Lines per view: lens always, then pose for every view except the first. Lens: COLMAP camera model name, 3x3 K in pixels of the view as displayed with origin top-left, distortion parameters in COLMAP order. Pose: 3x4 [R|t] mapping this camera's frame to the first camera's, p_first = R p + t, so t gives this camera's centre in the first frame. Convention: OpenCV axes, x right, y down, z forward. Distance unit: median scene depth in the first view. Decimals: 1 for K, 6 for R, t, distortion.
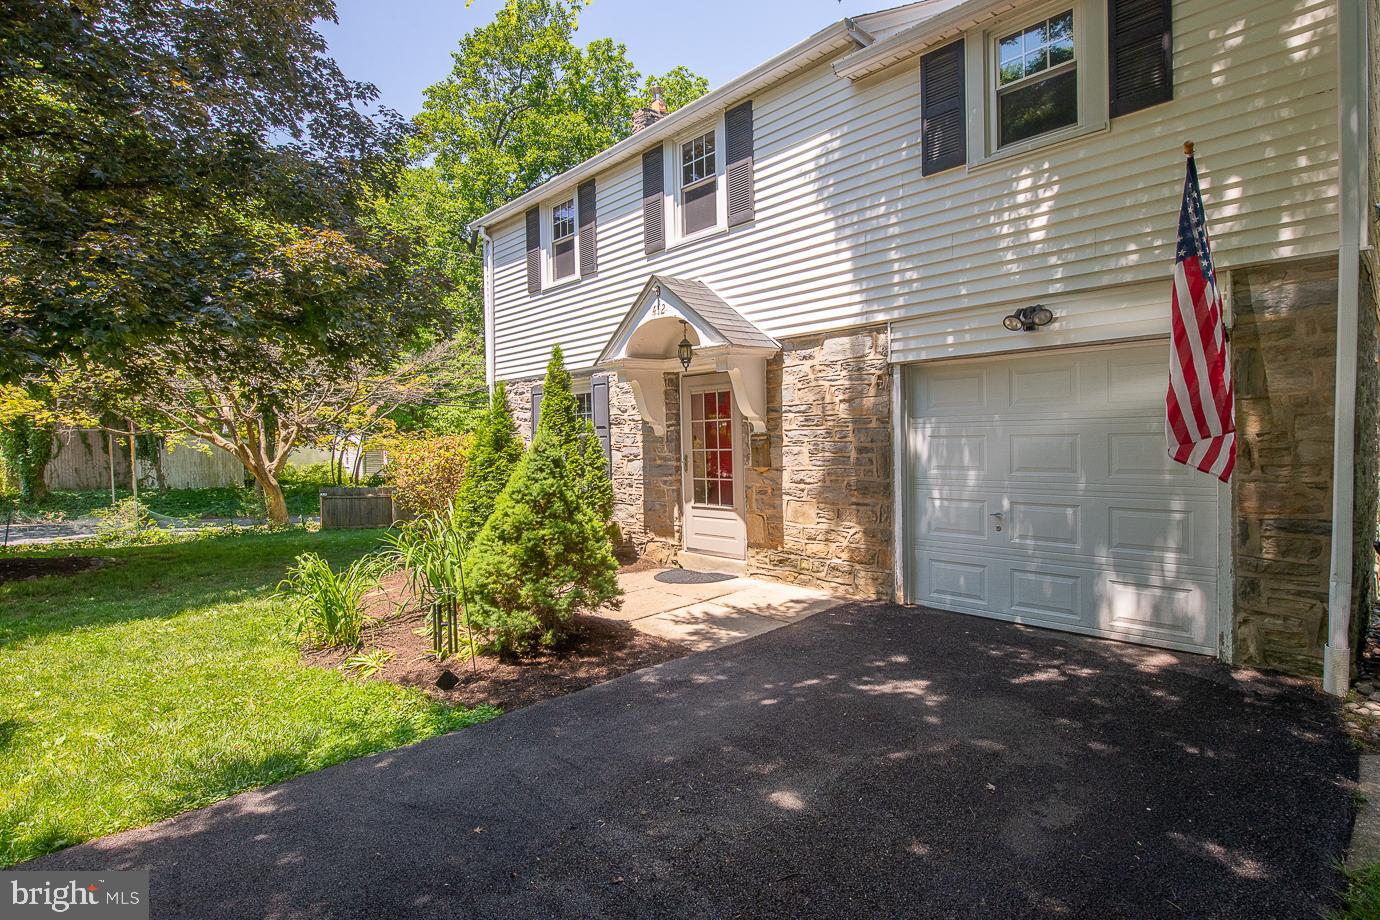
lens RADIAL K [[676.4, 0, 691.9], [0, 676.4, 457.3], [0, 0, 1]] dist [-0.002261, -0.000676]
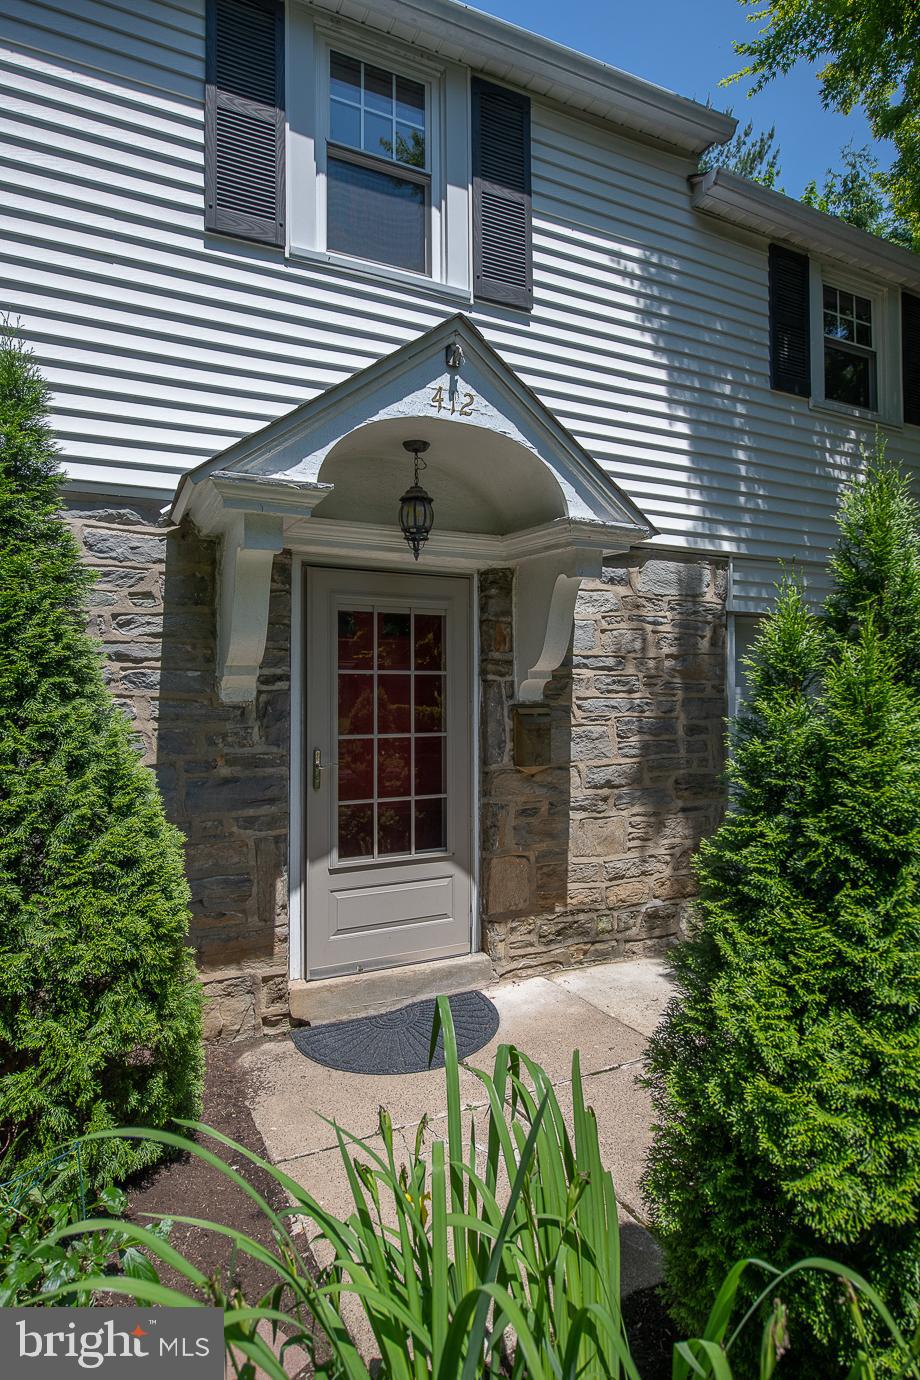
lens RADIAL K [[743.9, 0, 446.1], [0, 743.9, 687.5], [0, 0, 1]] dist [-0.002373, 0.001505]
pose [[0.318343, 0.038861, 0.947179, -0.506036], [0.024477, 0.998489, -0.049193, -0.020632], [-0.947659, 0.038845, 0.316911, 0.917184]]
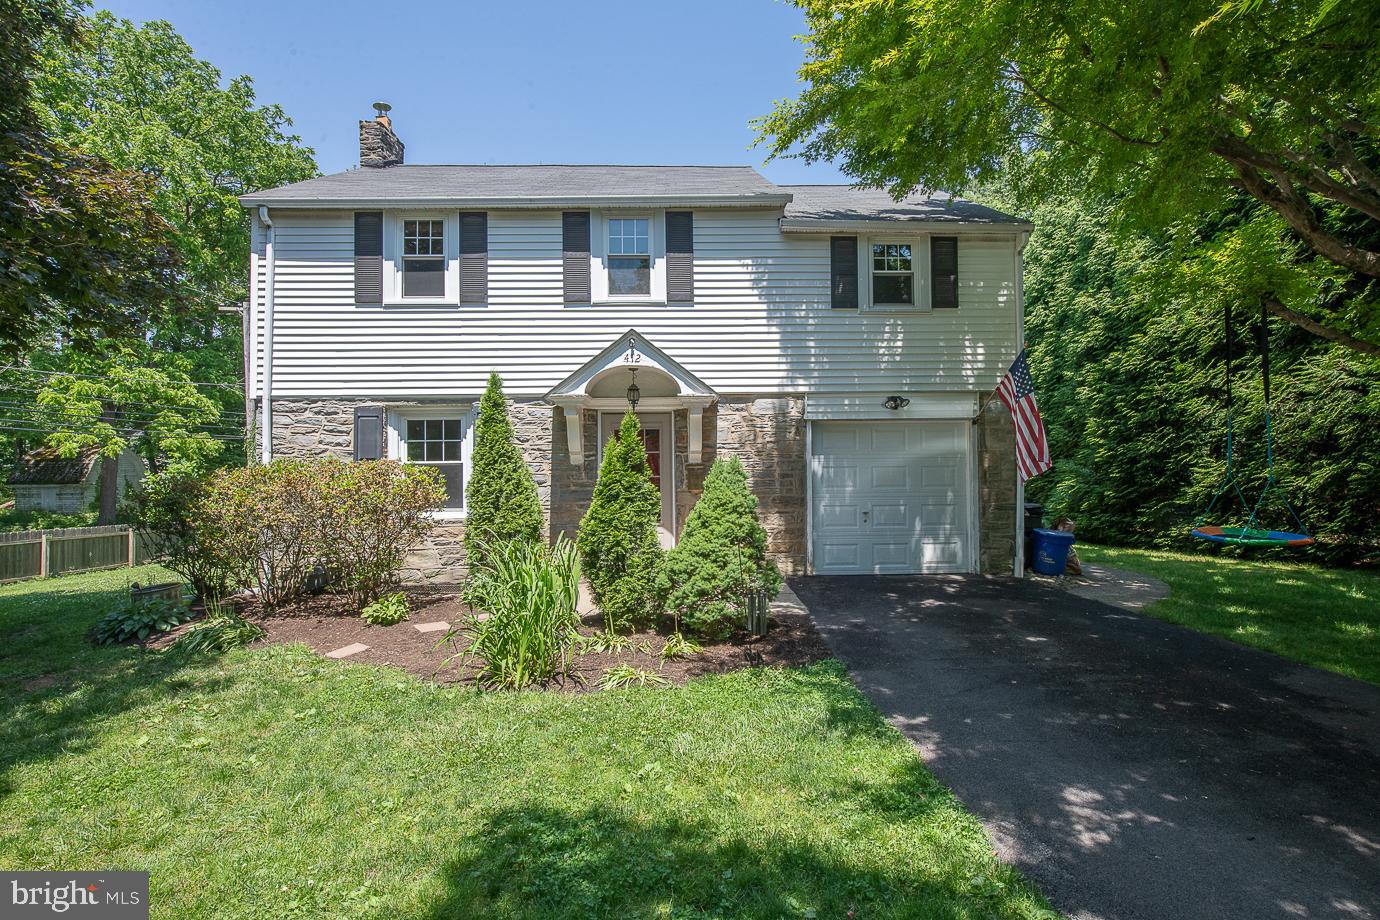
lens RADIAL K [[638.8, 0, 685.4], [0, 638.8, 459.4], [0, 0, 1]] dist [-0.000497, -0.000594]
pose [[0.678205, 0.023263, 0.734504, -0.854906], [0.016247, 0.998780, -0.046634, 0.014365], [-0.734693, 0.043561, 0.677000, 0.190234]]
